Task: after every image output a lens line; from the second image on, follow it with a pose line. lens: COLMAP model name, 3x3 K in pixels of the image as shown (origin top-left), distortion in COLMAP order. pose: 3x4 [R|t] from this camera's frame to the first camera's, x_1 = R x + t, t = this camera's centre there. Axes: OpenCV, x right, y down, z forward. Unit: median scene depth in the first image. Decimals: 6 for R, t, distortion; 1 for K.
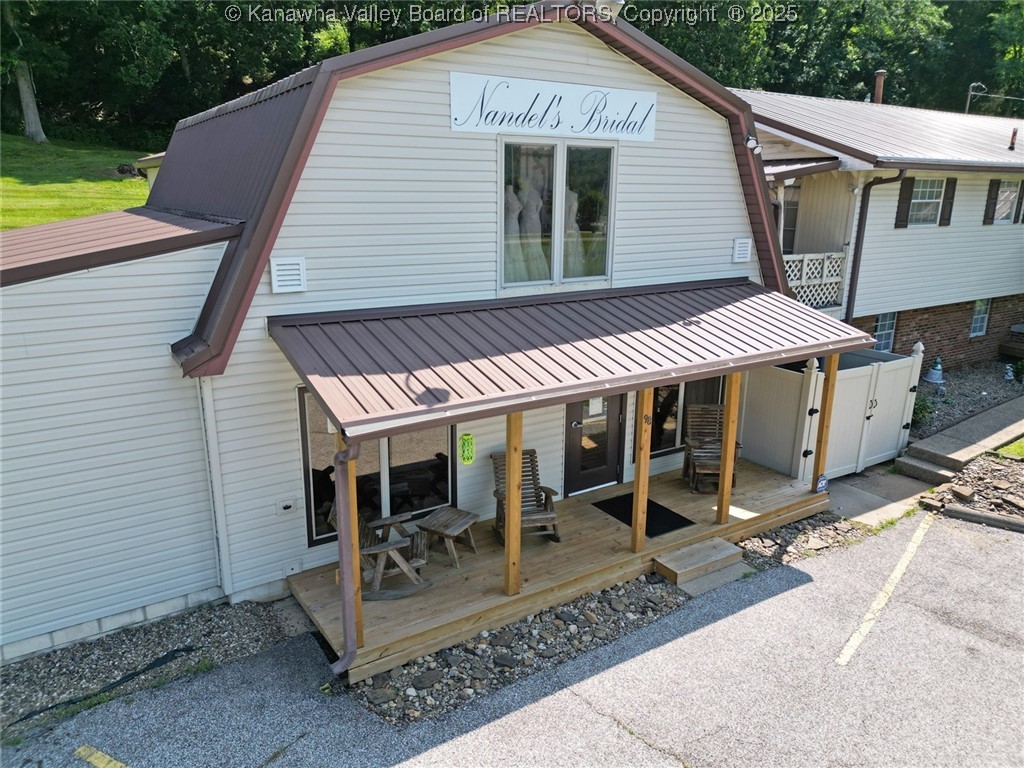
lens RADIAL K [[717.0, 0, 507.2], [0, 717.0, 382.9], [0, 0, 1]] dist [0.031518, 0.000554]
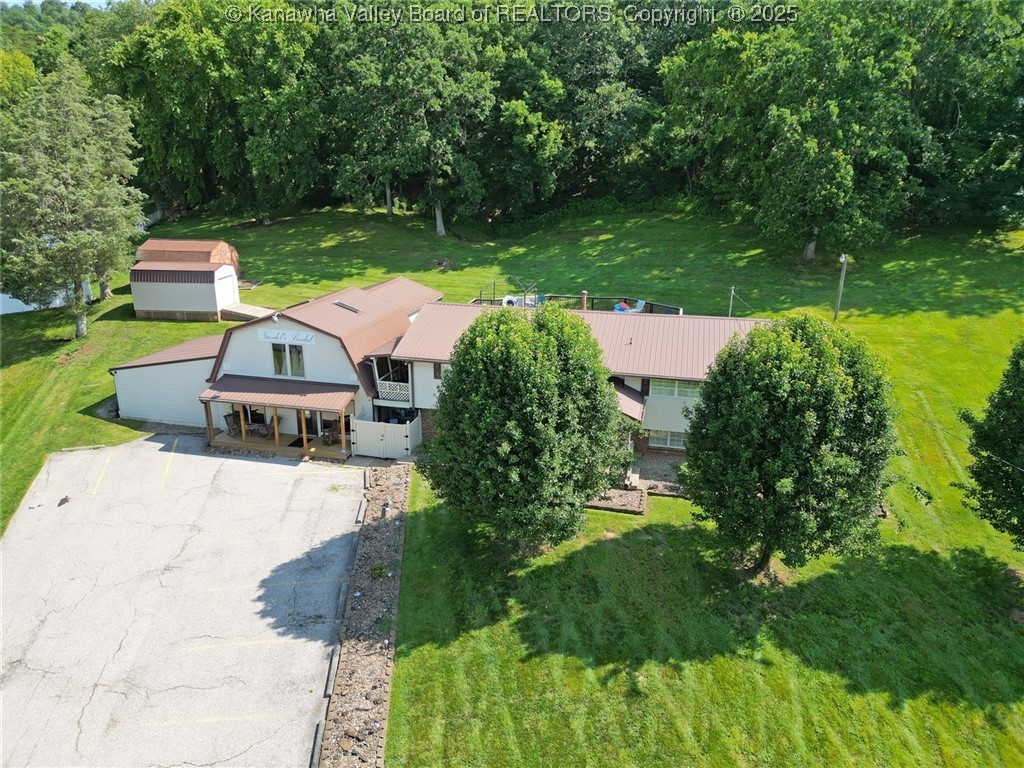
lens RADIAL K [[717.0, 0, 507.2], [0, 717.0, 382.9], [0, 0, 1]] dist [0.031518, 0.000554]
pose [[0.698230, 0.206794, -0.685355, 3.539203], [-0.181135, 0.977250, 0.110330, -0.749476], [0.692578, 0.047106, 0.719803, -0.966015]]
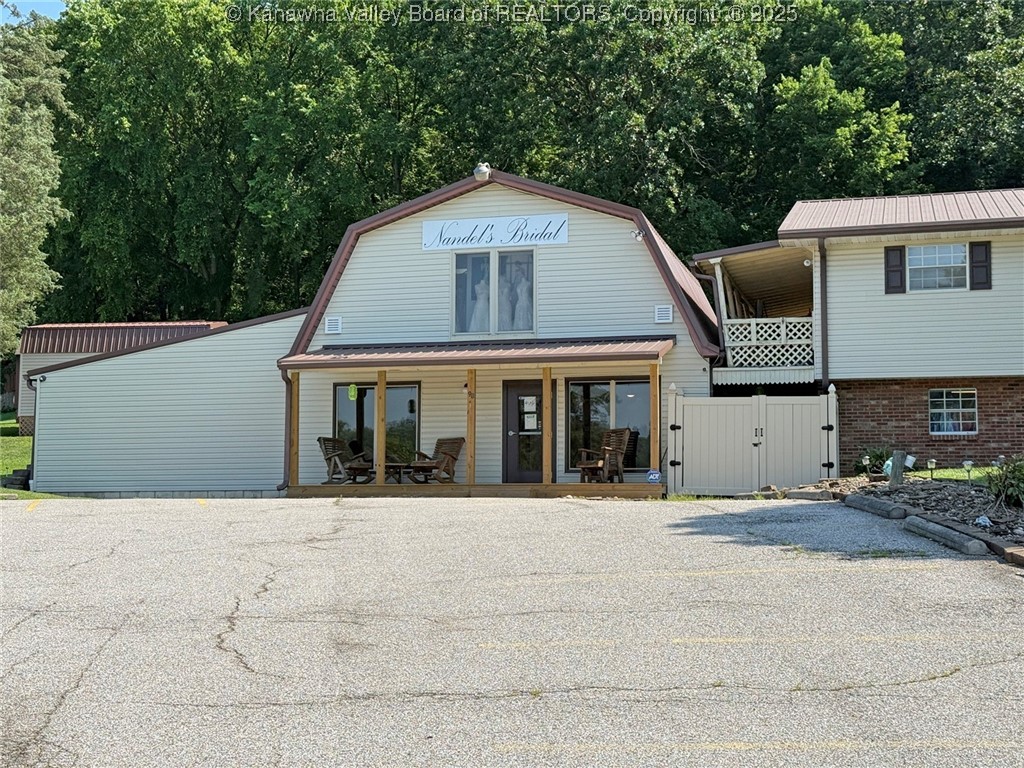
lens RADIAL K [[1413.6, 0, 505.7], [0, 1413.6, 387.9], [0, 0, 1]] dist [0.160527, -0.080614]
pose [[0.669072, -0.076807, -0.739218, 2.355126], [-0.191788, 0.943113, -0.271580, 0.801222], [0.718025, 0.323479, 0.616280, -0.837952]]
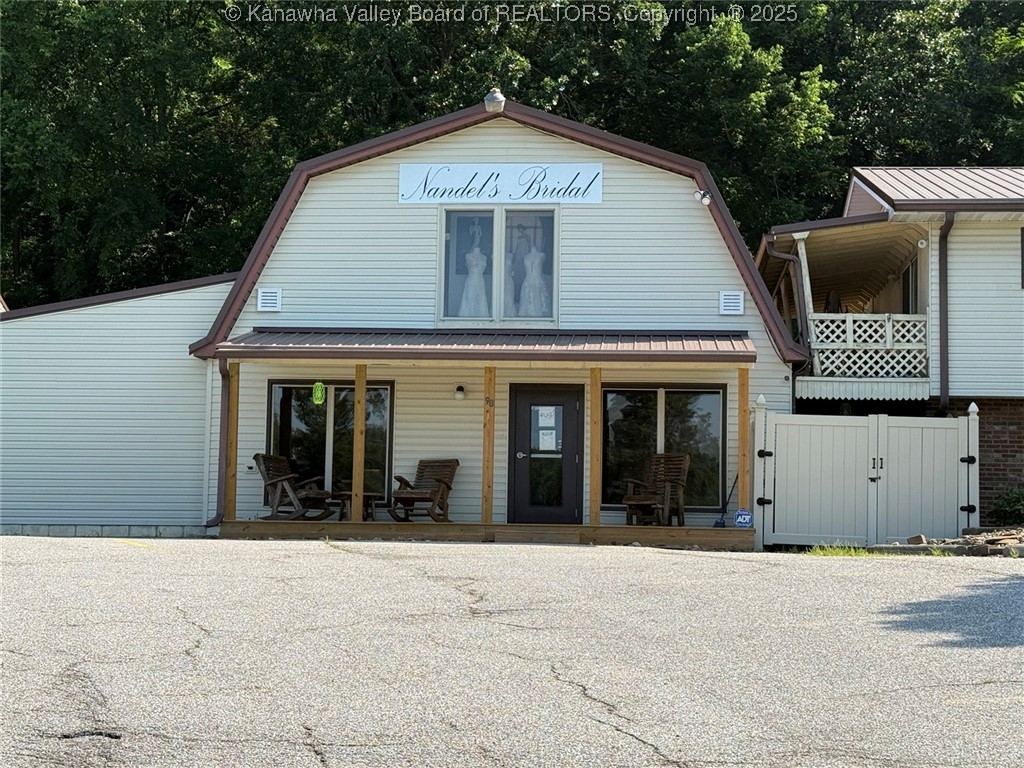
lens RADIAL K [[1693.7, 0, 505.6], [0, 1693.7, 386.3], [0, 0, 1]] dist [0.176193, -0.105736]
pose [[0.795735, -0.058070, -0.602855, 1.721243], [-0.168439, 0.934903, -0.312384, 0.809810], [0.581751, 0.350119, 0.734154, -0.958438]]
